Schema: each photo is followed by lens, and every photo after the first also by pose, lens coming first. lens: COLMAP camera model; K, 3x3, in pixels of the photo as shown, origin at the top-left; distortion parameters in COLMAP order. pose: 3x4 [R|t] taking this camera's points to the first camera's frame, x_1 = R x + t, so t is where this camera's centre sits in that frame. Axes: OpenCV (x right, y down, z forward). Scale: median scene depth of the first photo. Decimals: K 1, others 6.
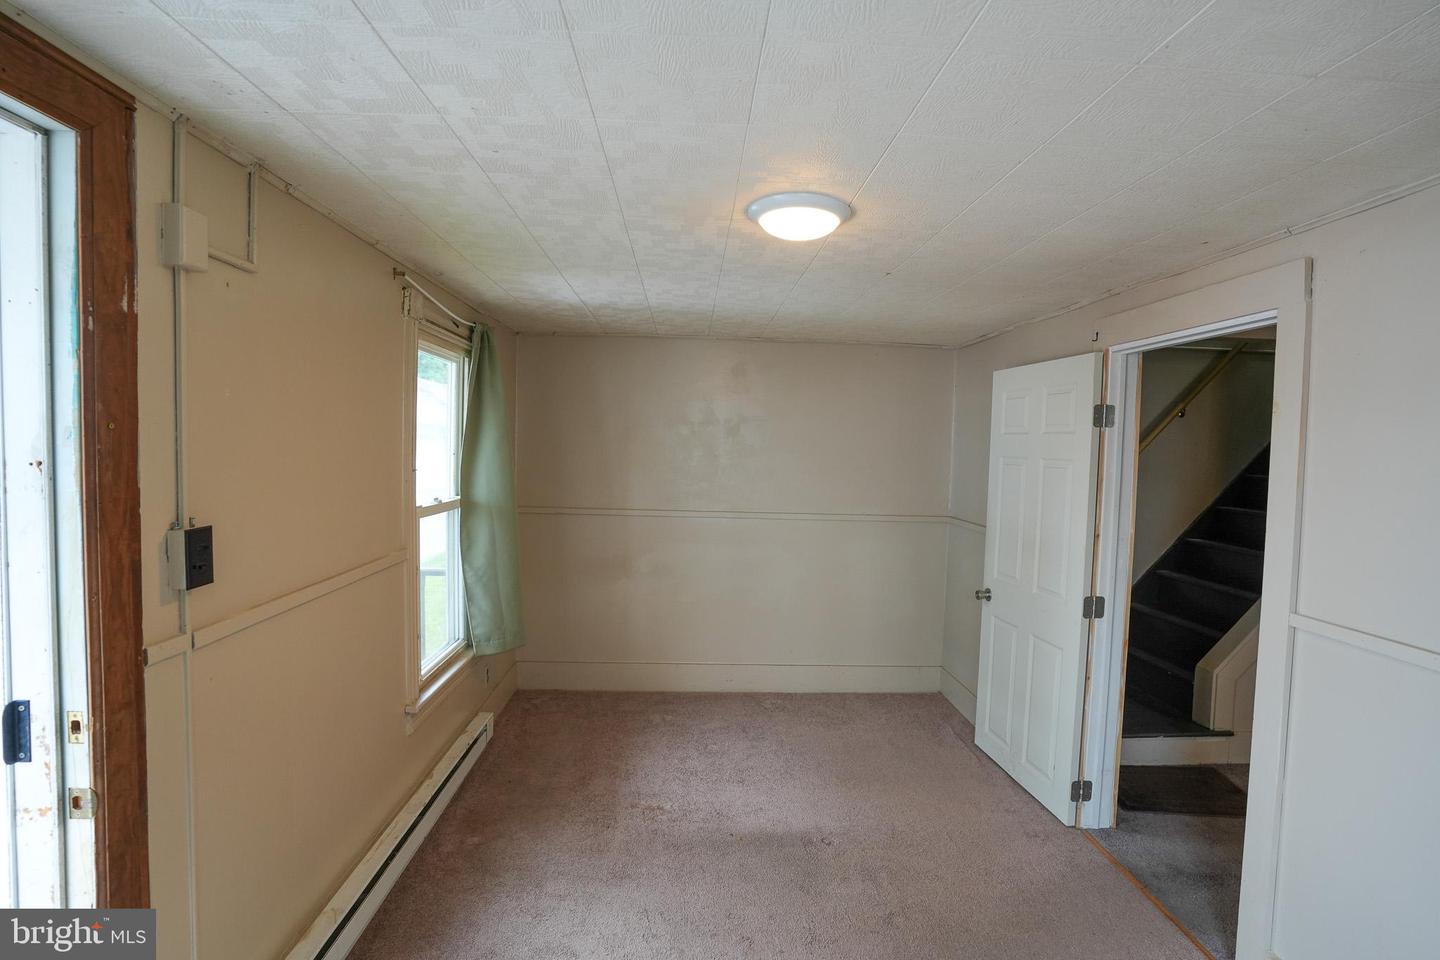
lens RADIAL K [[702.7, 0, 720.9], [0, 702.7, 480.0], [0, 0, 1]] dist [-0.088071, 0.042883]
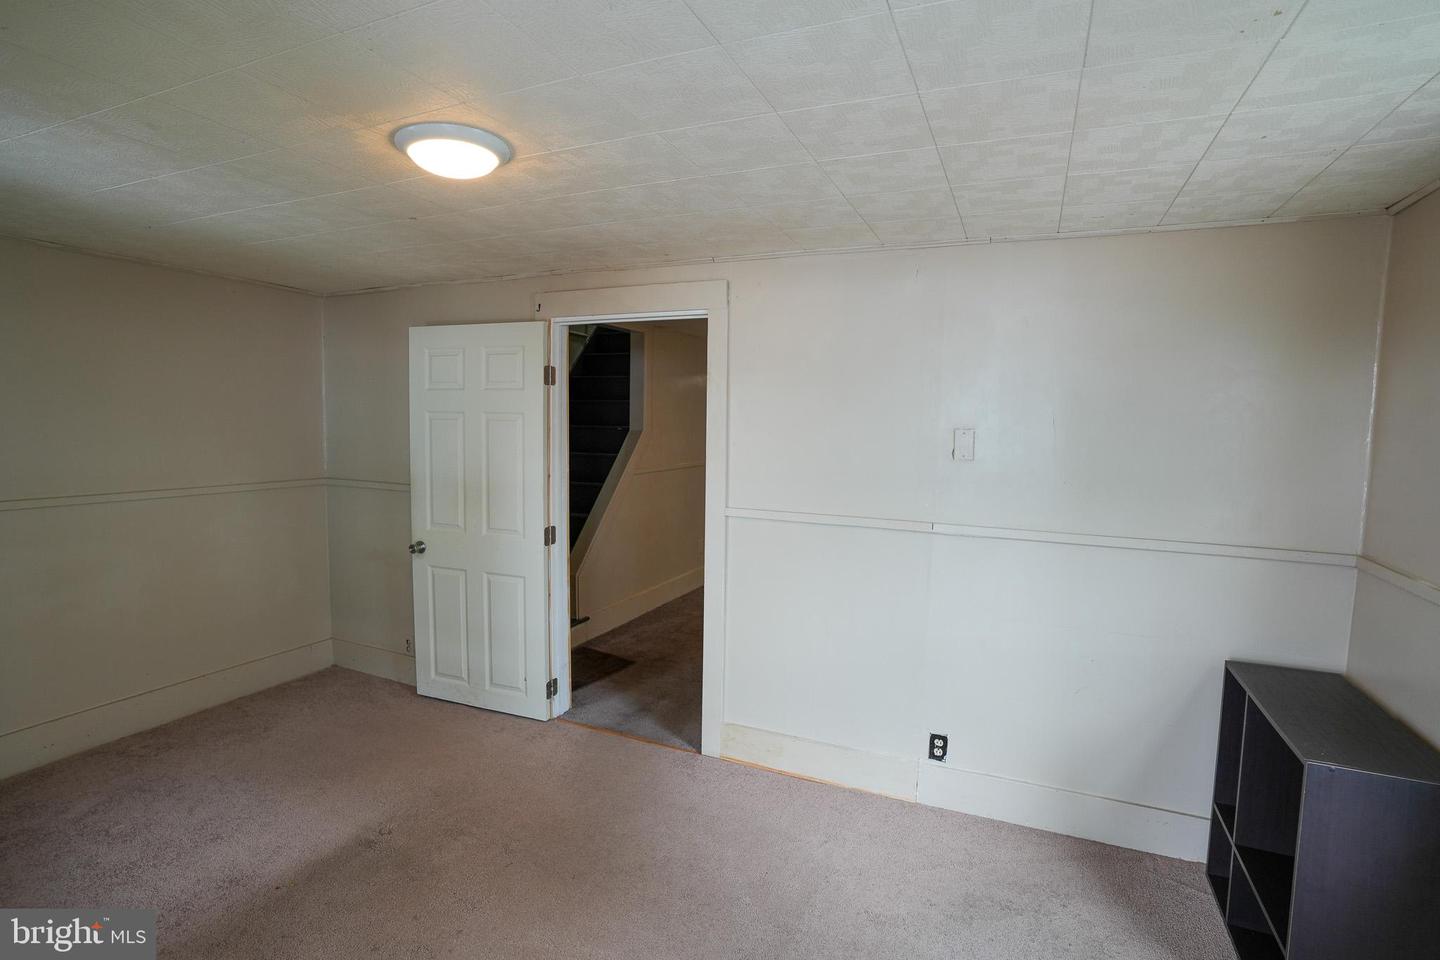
lens RADIAL K [[702.7, 0, 720.9], [0, 702.7, 480.0], [0, 0, 1]] dist [-0.088071, 0.042883]
pose [[0.440941, -0.093394, 0.892664, -0.407841], [0.038767, 0.995625, 0.085017, -0.003744], [-0.896699, -0.002881, 0.442632, 0.189163]]
